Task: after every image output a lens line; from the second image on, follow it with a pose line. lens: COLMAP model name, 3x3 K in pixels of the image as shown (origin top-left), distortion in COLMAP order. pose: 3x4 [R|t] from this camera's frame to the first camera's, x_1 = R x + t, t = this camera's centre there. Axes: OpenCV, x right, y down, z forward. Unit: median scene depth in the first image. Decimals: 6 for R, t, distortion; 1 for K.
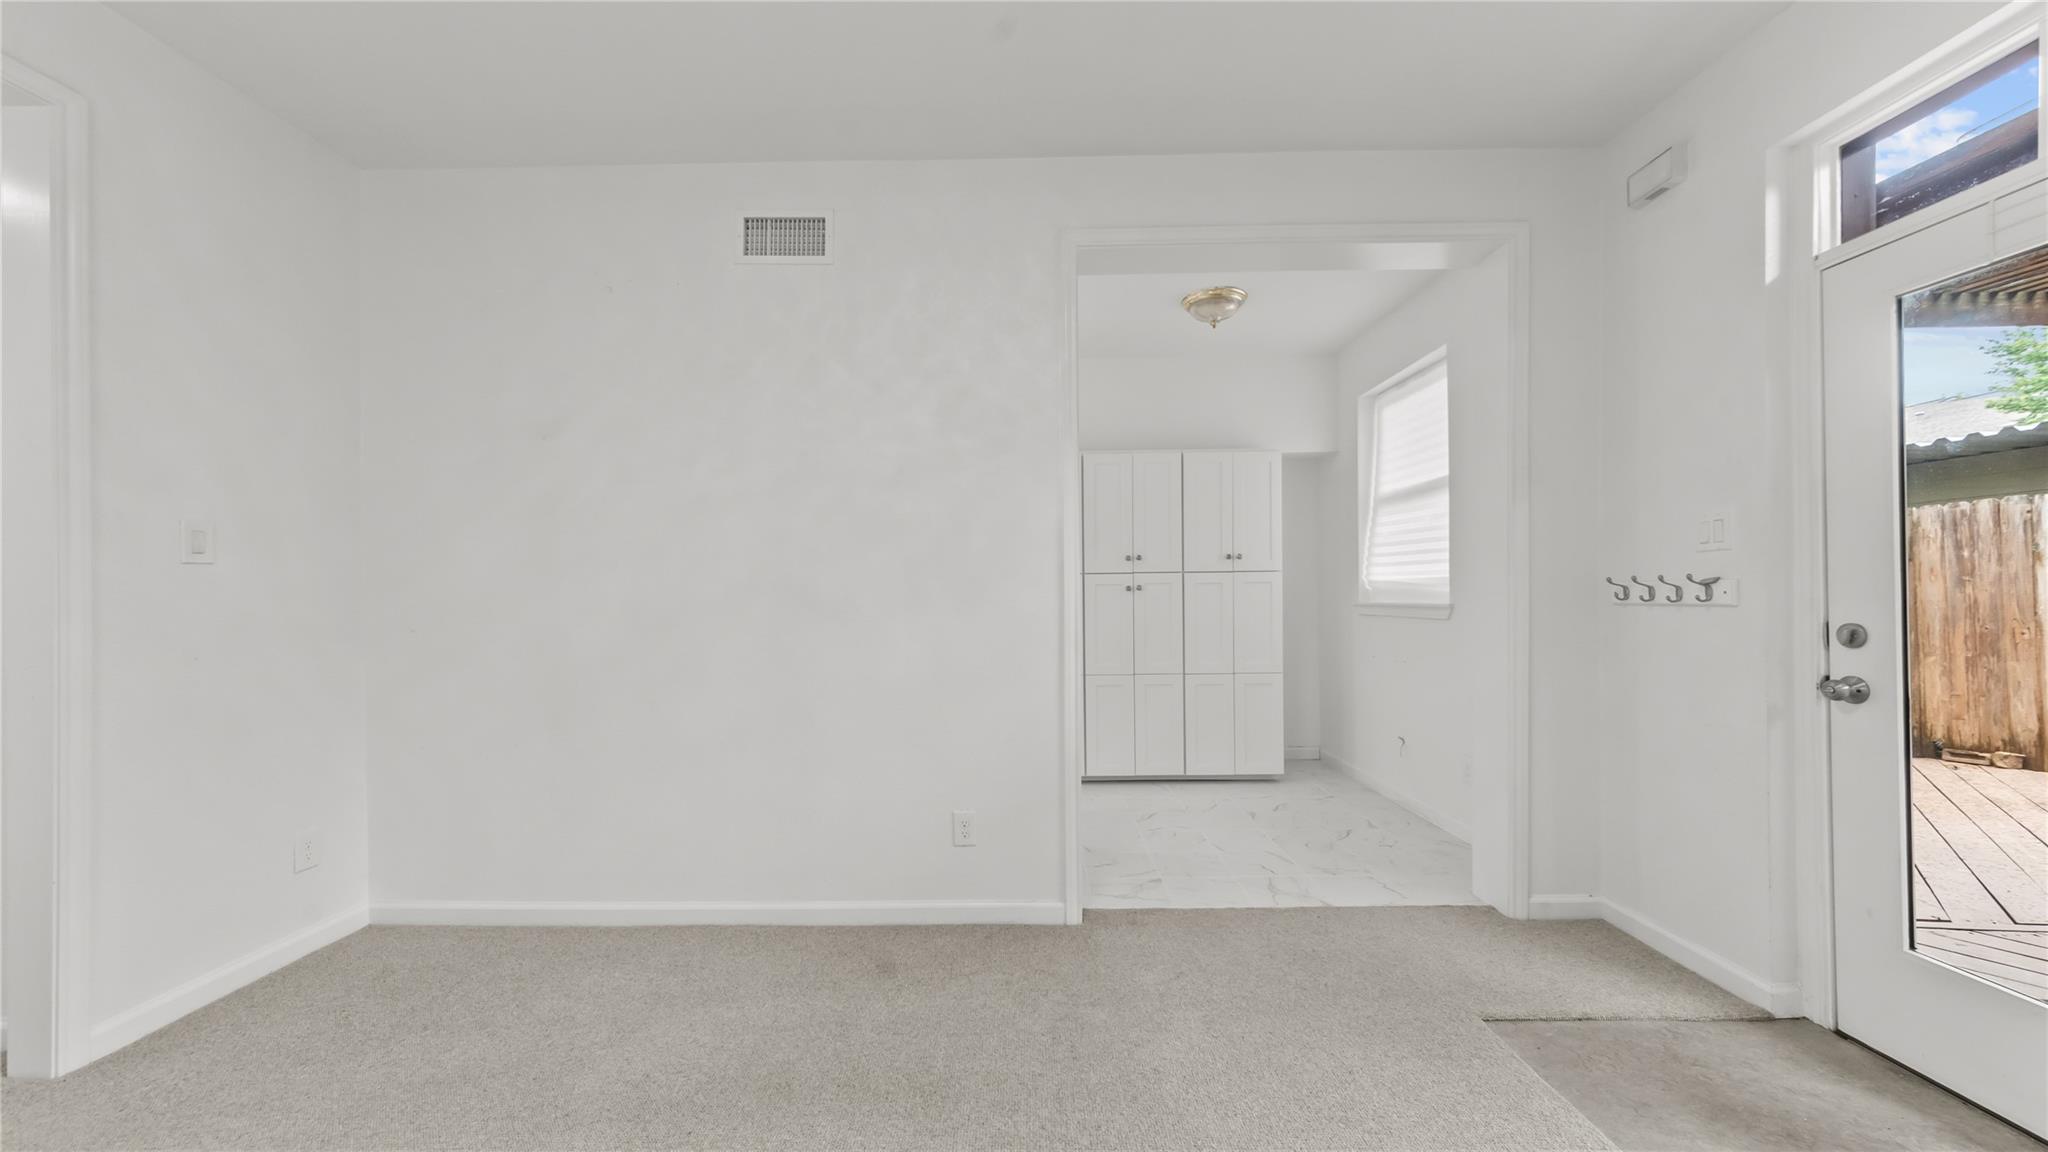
lens RADIAL K [[728.4, 0, 1021.8], [0, 728.4, 590.9], [0, 0, 1]] dist [0.001528, 0.000064]
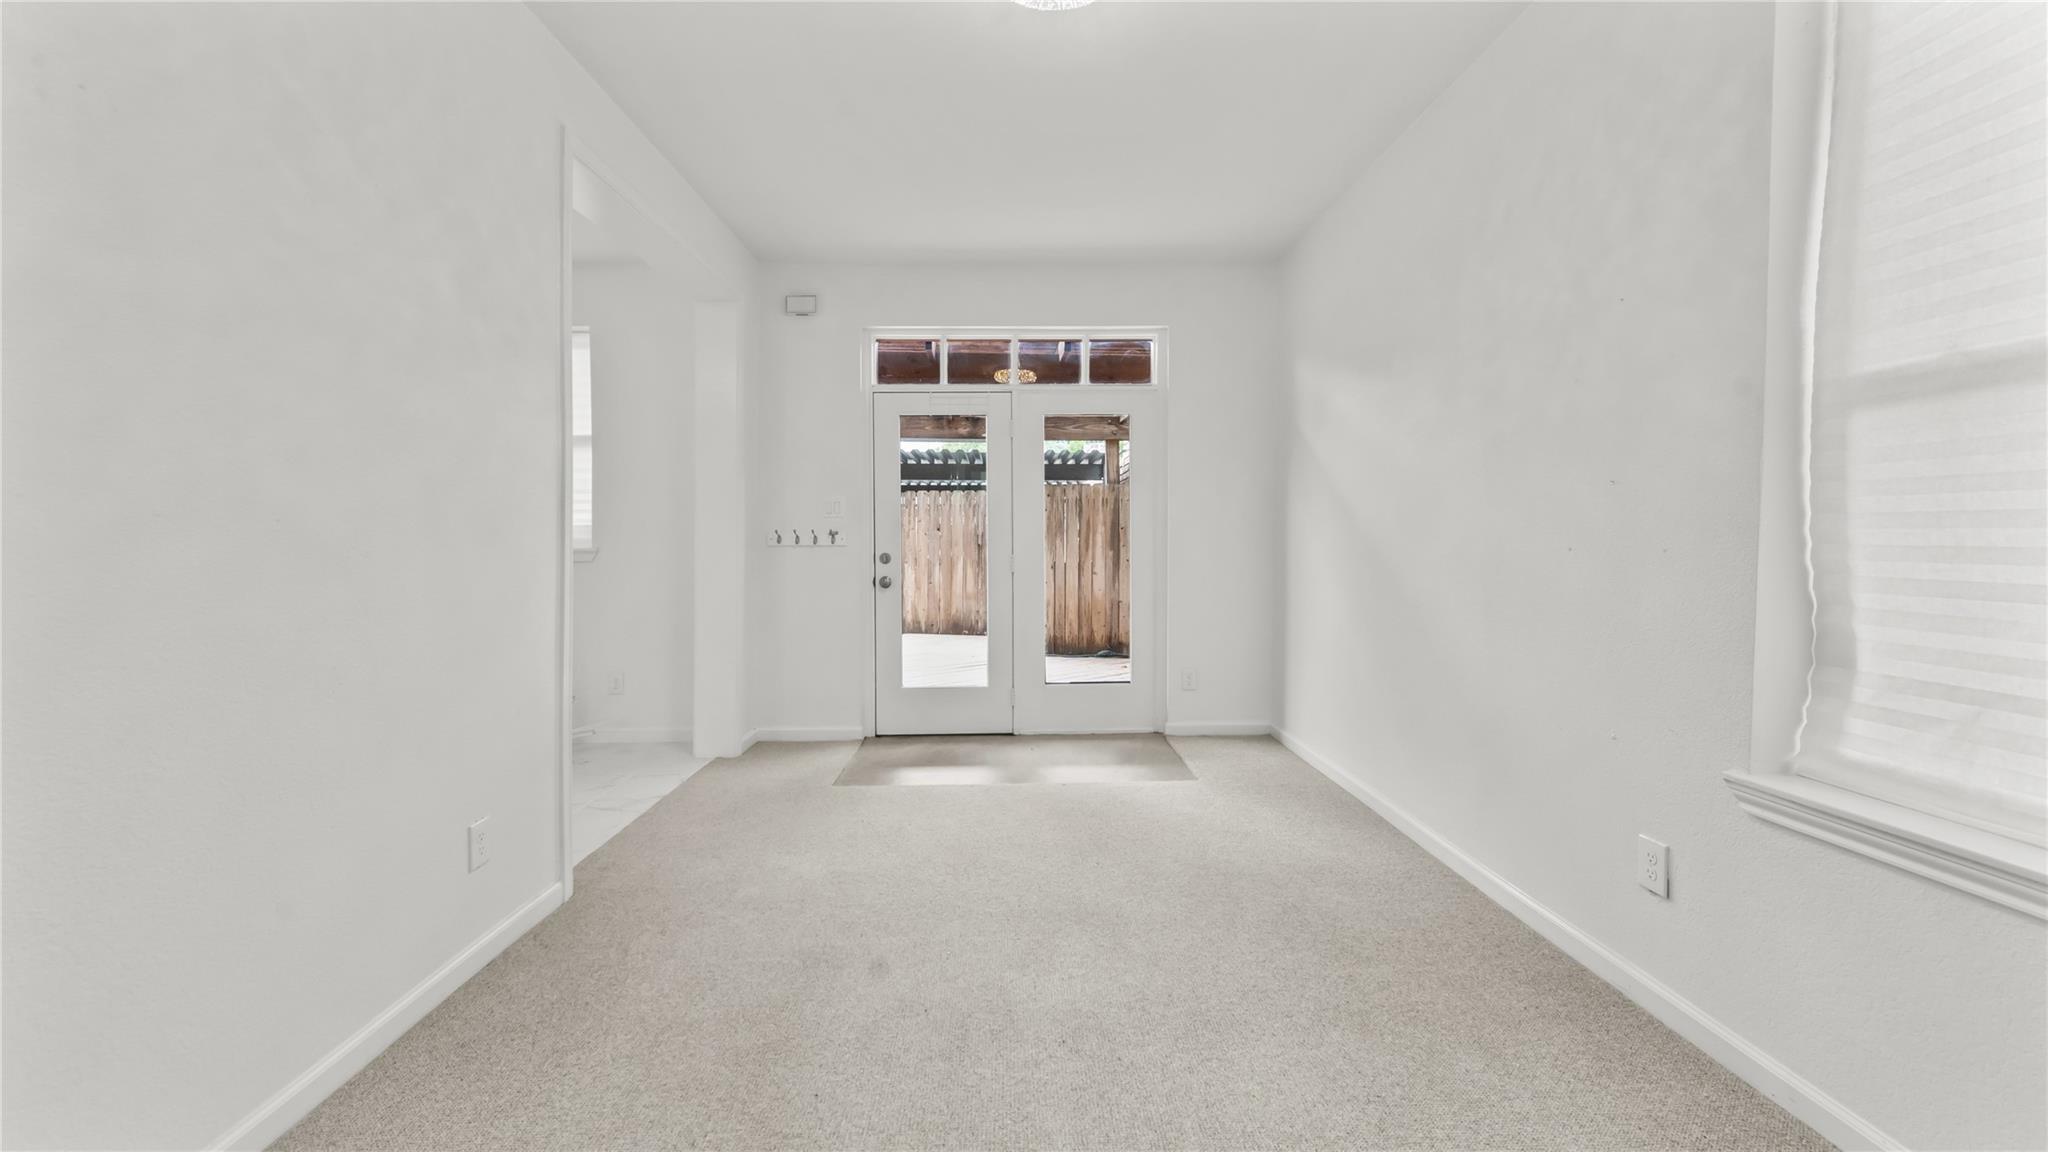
lens RADIAL K [[728.4, 0, 1026.5], [0, 728.4, 555.3], [0, 0, 1]] dist [0.001528, 0.000064]
pose [[-0.025753, -0.011889, 0.999598, -0.413966], [-0.004752, 0.999919, 0.011771, 0.008250], [-0.999657, -0.004447, -0.025808, 0.223381]]
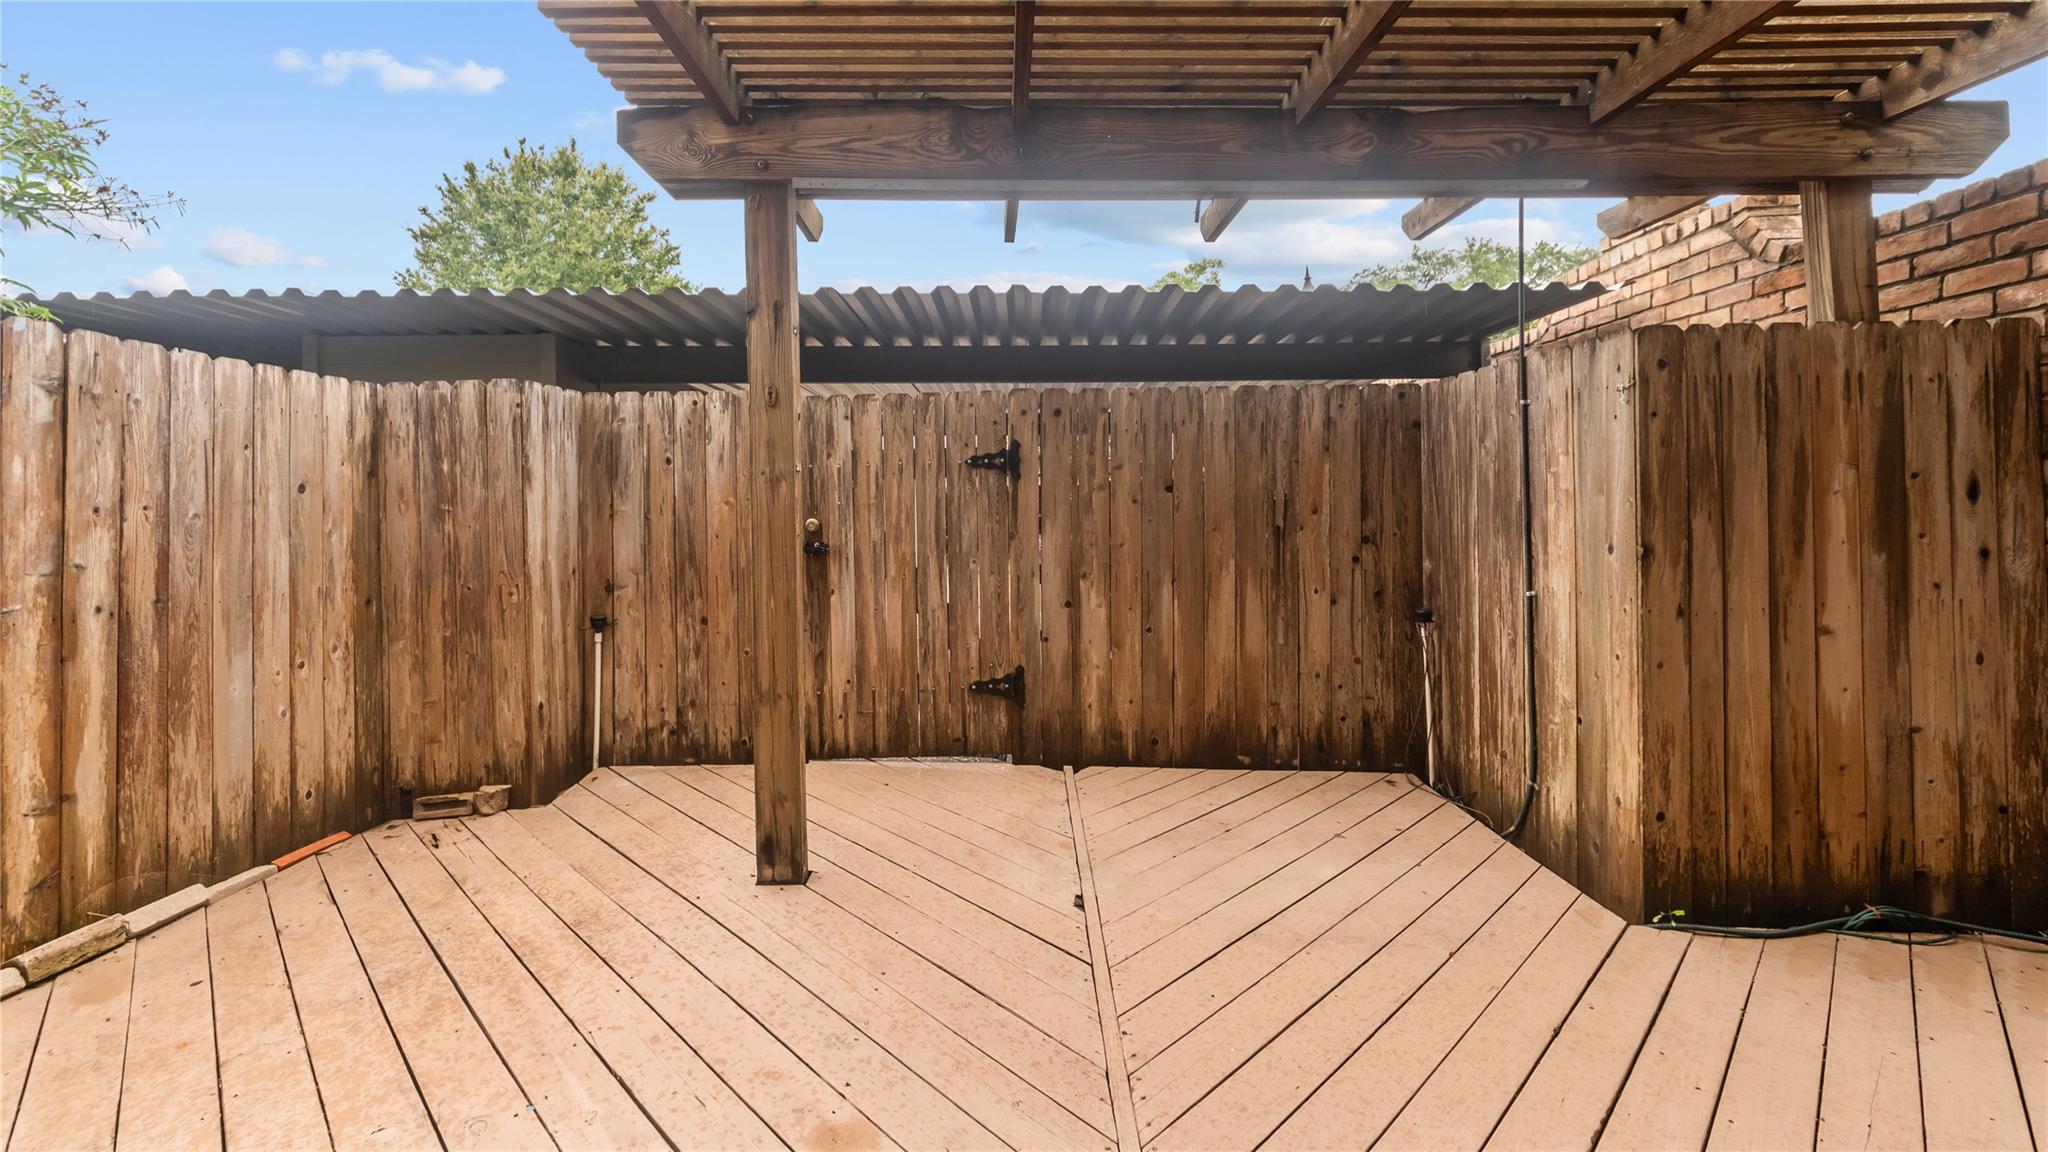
lens RADIAL K [[817.0, 0, 1003.2], [0, 817.0, 494.5], [0, 0, 1]] dist [-0.006433, 0.001889]
pose [[0.024680, 0.021980, 0.999454, 0.649888], [0.003737, 0.999749, -0.022078, -0.011673], [-0.999688, 0.004280, 0.024592, 0.538347]]
